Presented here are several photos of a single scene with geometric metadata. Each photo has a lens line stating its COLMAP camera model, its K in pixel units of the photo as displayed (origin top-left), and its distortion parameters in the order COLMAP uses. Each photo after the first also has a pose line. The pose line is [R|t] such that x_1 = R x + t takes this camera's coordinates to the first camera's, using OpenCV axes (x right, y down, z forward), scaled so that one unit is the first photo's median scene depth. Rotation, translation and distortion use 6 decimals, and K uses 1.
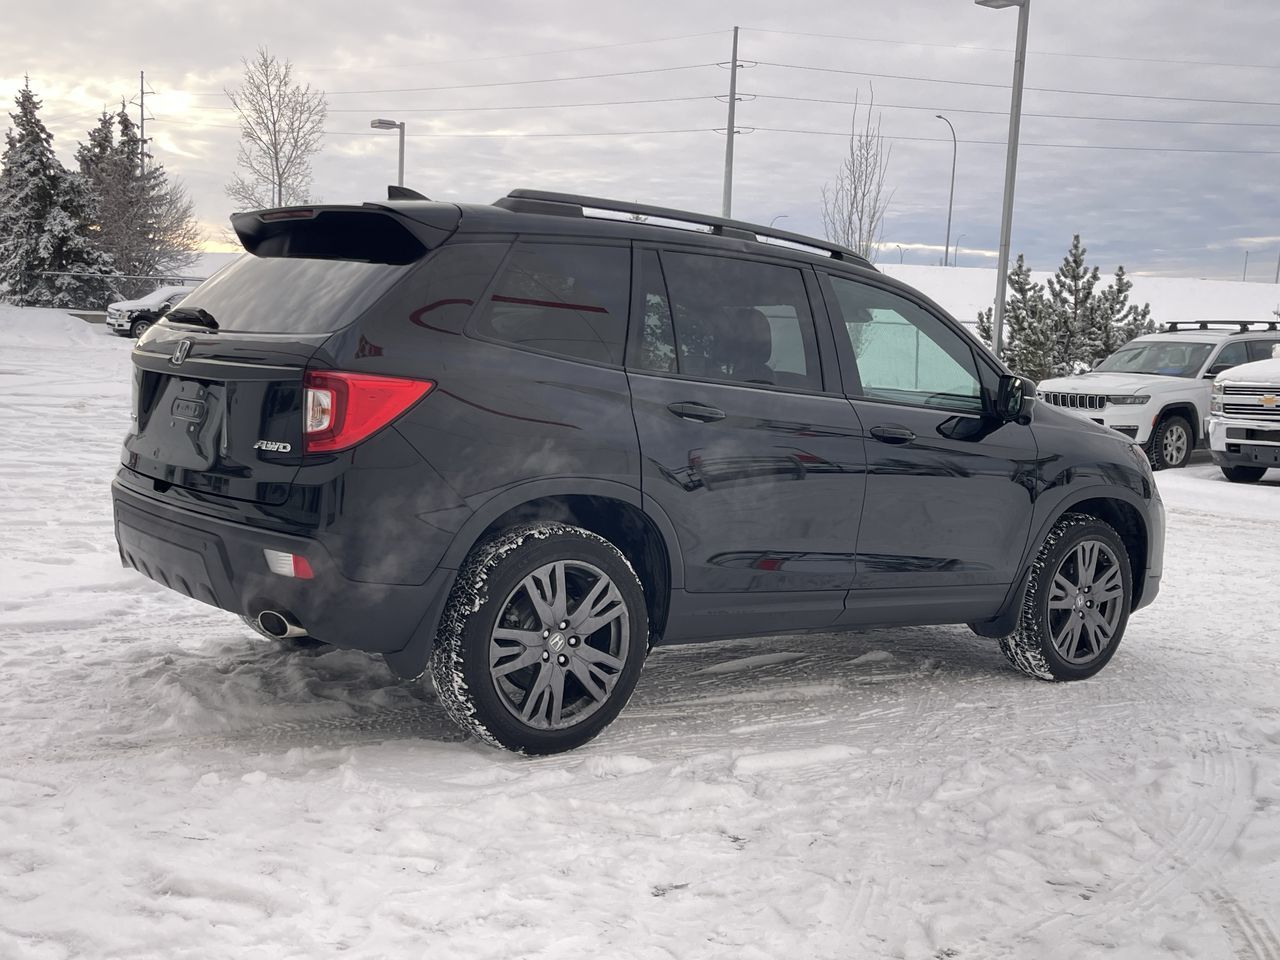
lens RADIAL K [[1421.5, 0, 635.9], [0, 1421.5, 475.3], [0, 0, 1]] dist [0.075358, -0.139186]
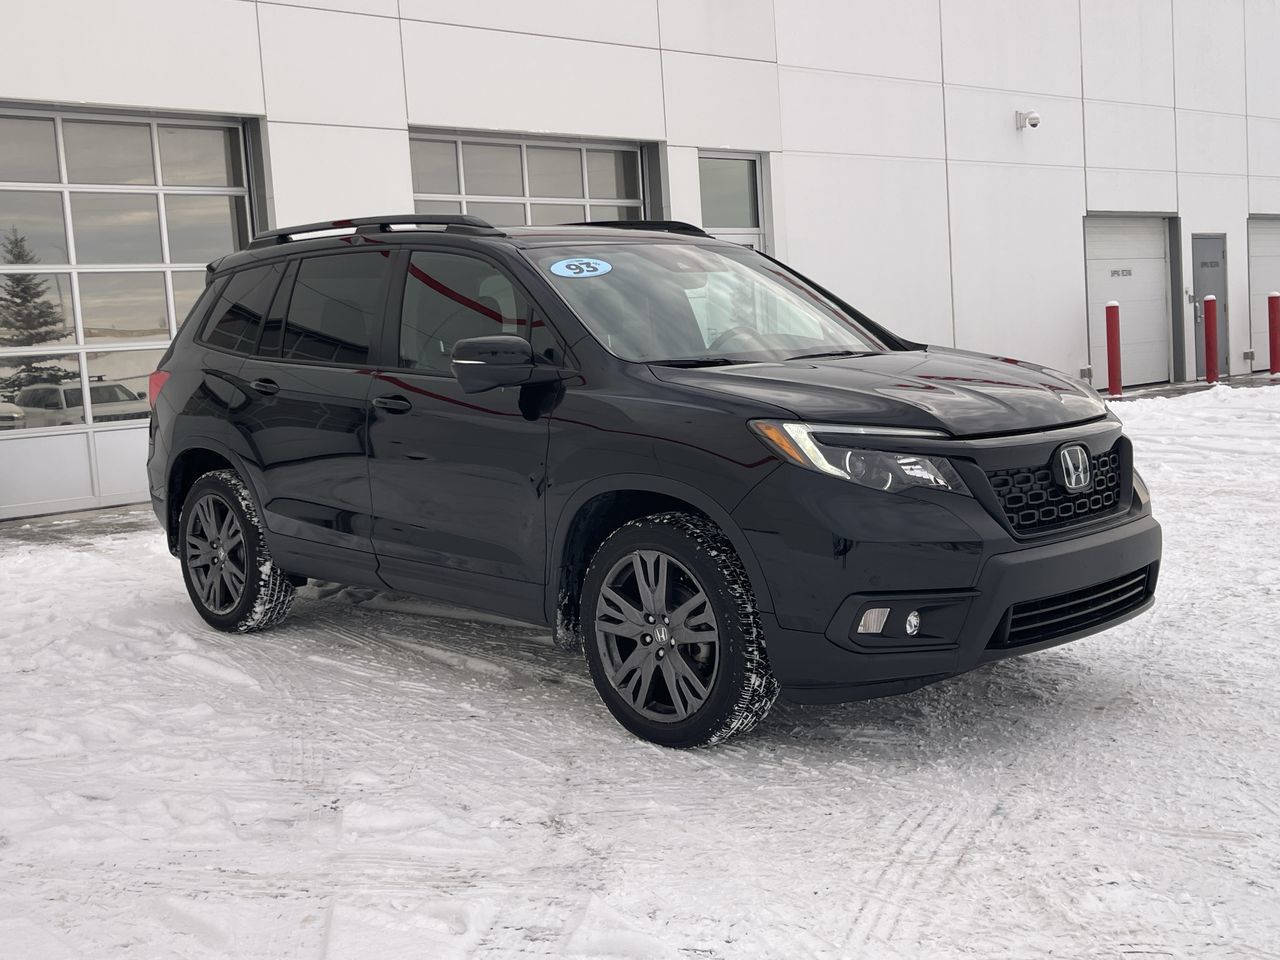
lens RADIAL K [[1419.4, 0, 640.6], [0, 1419.4, 476.9], [0, 0, 1]] dist [0.077596, -0.132681]
pose [[0.115533, 0.035245, -0.992678, 1.252703], [-0.036850, 0.998834, 0.031175, -0.016331], [0.992620, 0.032978, 0.116698, 1.114371]]
